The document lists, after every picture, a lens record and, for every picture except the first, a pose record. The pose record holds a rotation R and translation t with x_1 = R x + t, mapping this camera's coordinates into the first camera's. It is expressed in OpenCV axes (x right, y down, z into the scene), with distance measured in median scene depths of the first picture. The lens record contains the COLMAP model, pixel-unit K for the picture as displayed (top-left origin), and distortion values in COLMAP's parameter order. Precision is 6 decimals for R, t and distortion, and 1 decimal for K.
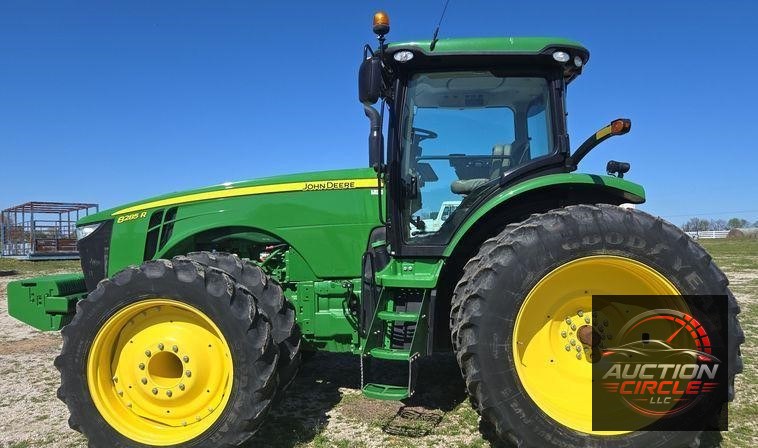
lens RADIAL K [[682.3, 0, 379.0], [0, 682.3, 224.0], [0, 0, 1]] dist [-0.005987, -0.002828]
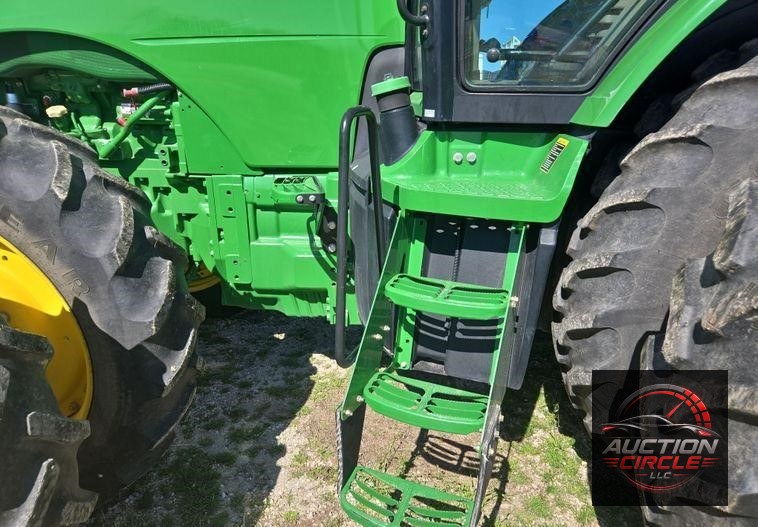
lens RADIAL K [[520.6, 0, 383.3], [0, 520.6, 287.6], [0, 0, 1]] dist [0.071892, -0.051312]
pose [[0.999544, 0.016457, 0.025317, -0.009124], [-0.024255, 0.936991, 0.348510, 0.030802], [-0.017987, -0.348965, 0.936963, 0.665834]]
